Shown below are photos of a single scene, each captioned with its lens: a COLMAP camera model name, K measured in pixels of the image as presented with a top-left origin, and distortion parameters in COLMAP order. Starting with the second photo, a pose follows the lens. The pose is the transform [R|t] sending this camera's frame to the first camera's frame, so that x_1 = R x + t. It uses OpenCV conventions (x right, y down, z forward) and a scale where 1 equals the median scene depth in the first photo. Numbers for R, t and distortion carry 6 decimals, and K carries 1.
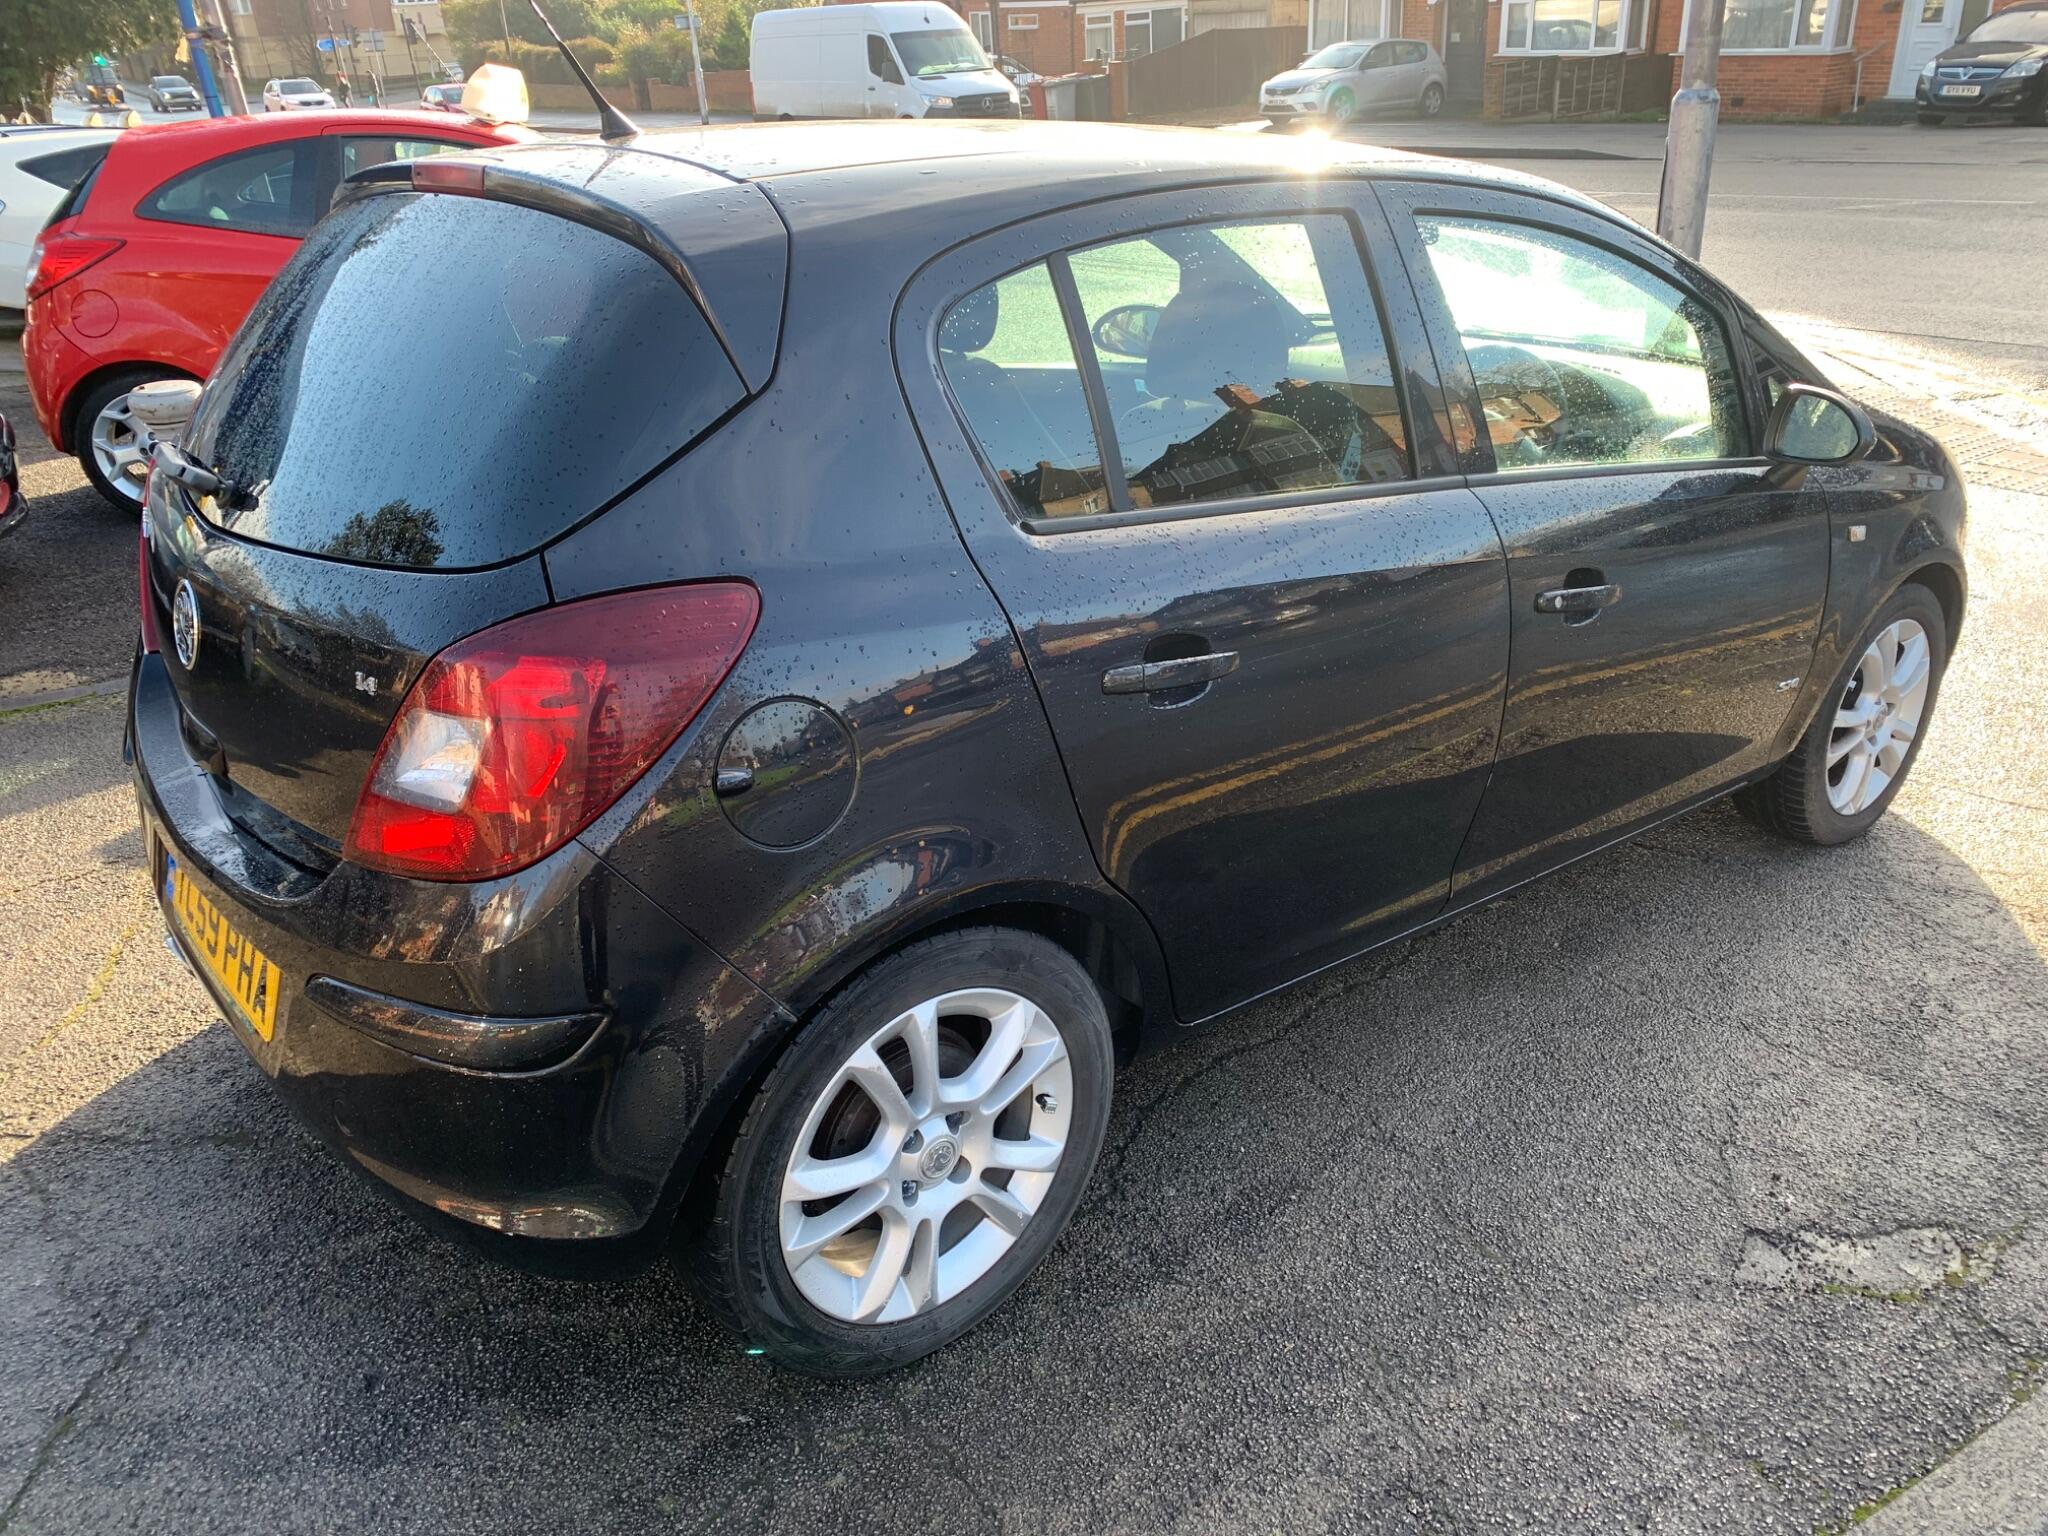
lens RADIAL K [[1461.4, 0, 1024.0], [0, 1461.4, 768.0], [0, 0, 1]] dist [0.004026, -0.008965]
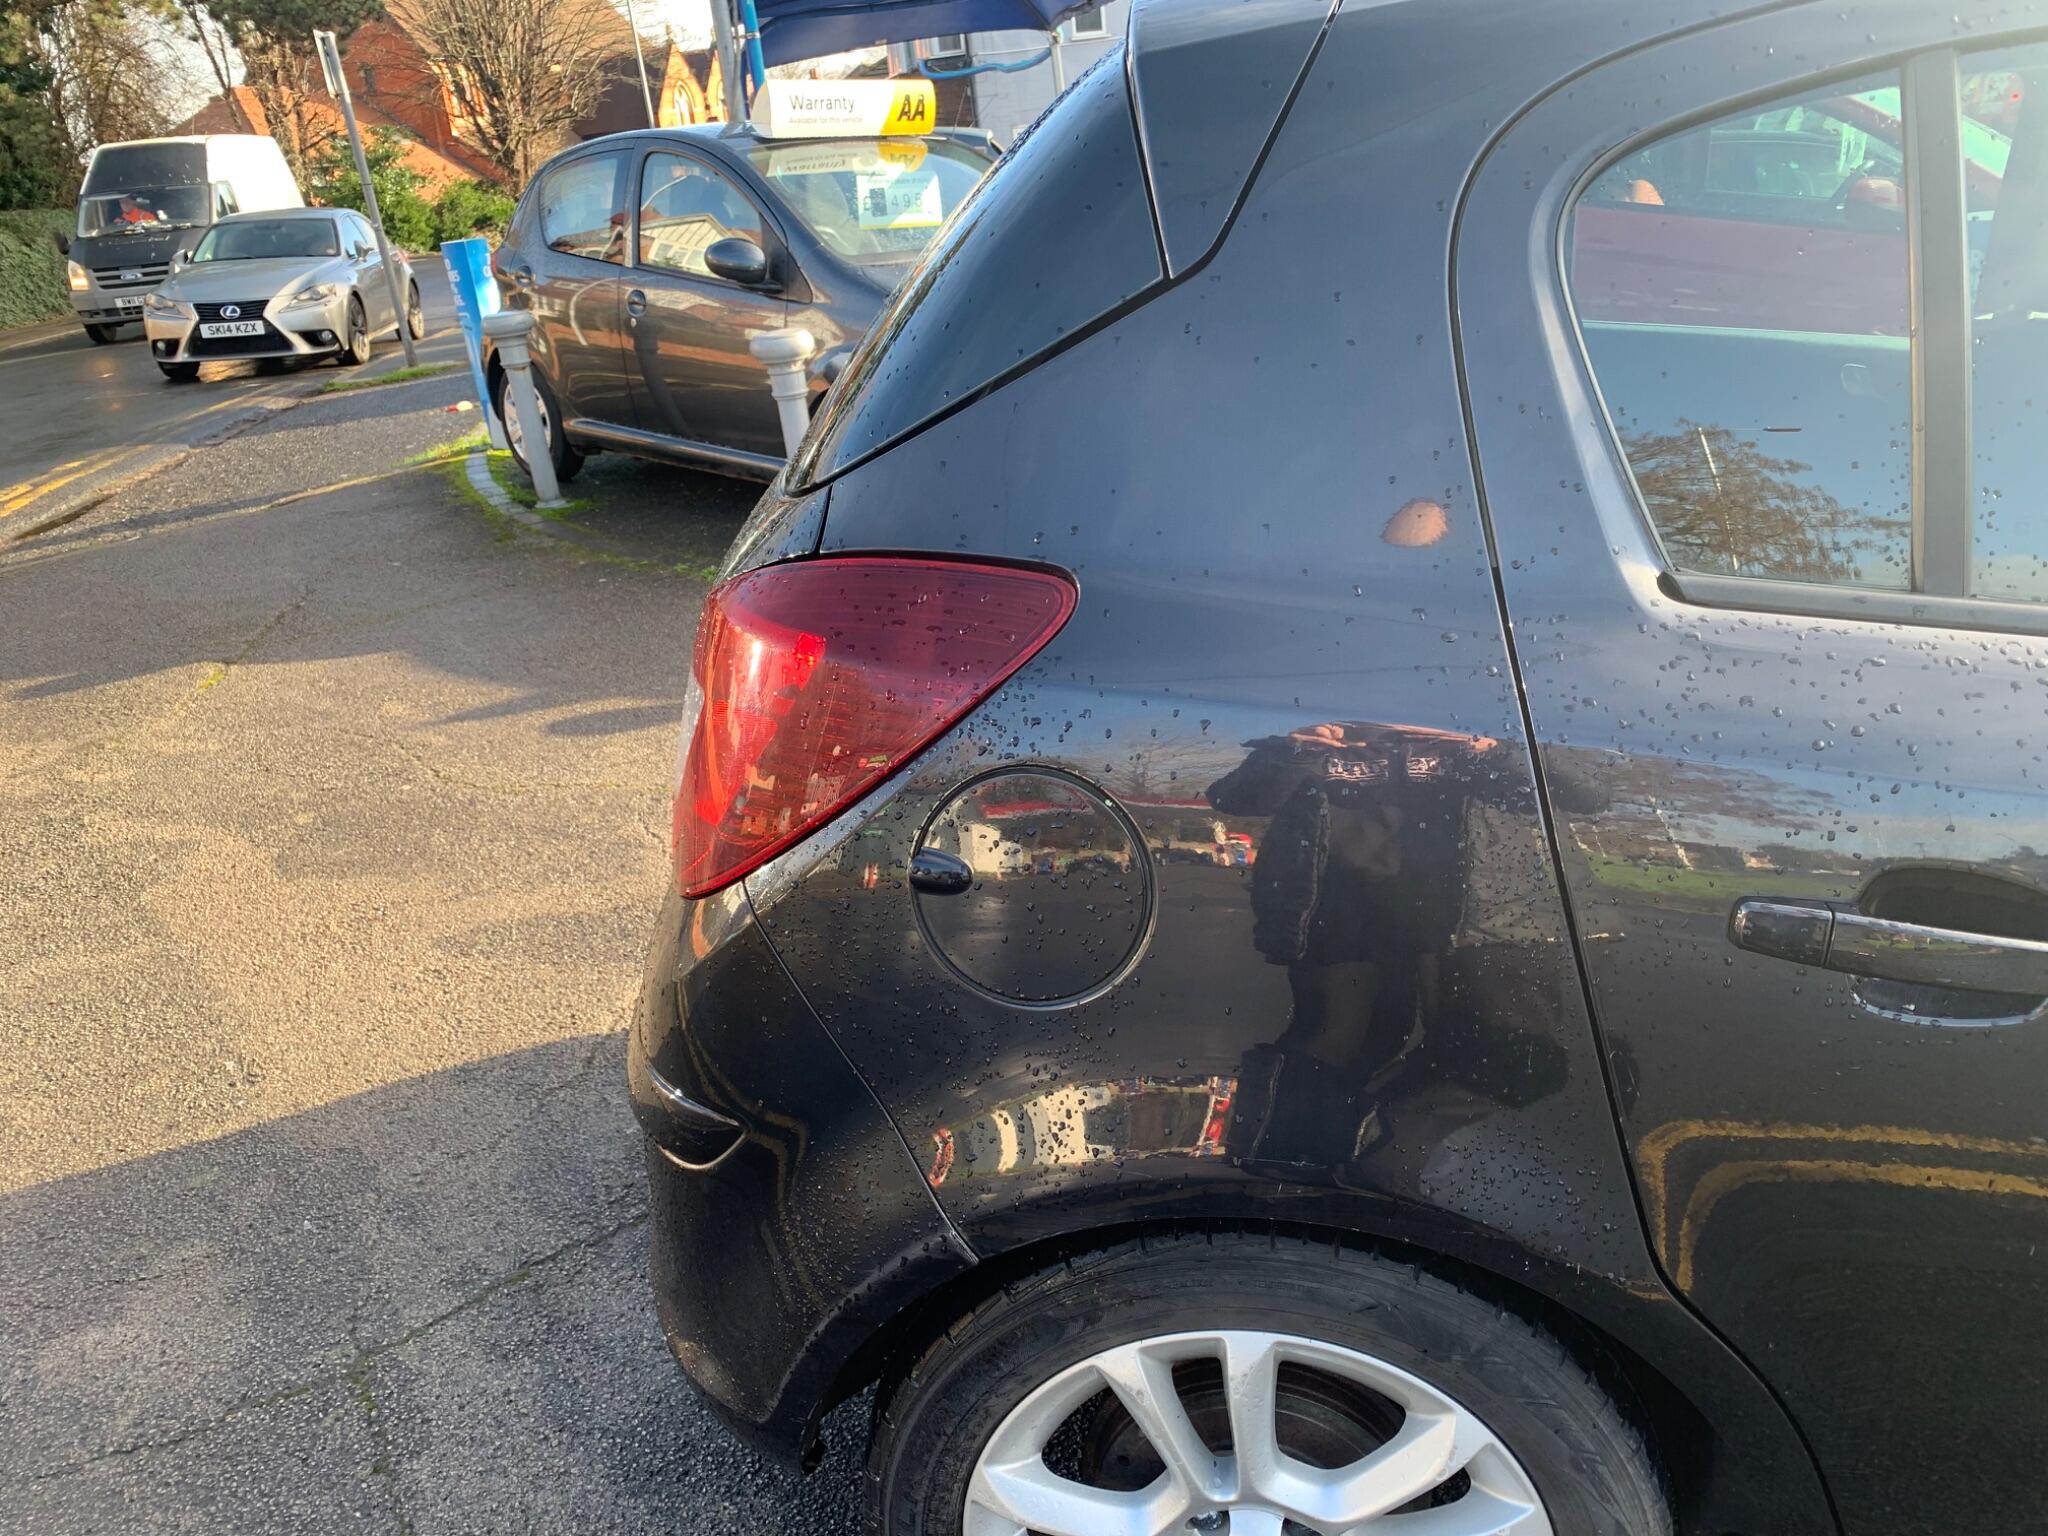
lens RADIAL K [[1461.4, 0, 1024.0], [0, 1461.4, 768.0], [0, 0, 1]] dist [0.004026, -0.008965]
pose [[0.679842, 0.253984, -0.687973, 0.229189], [-0.269521, 0.958993, 0.087702, -0.090462], [0.682036, 0.125800, 0.720418, 0.499722]]
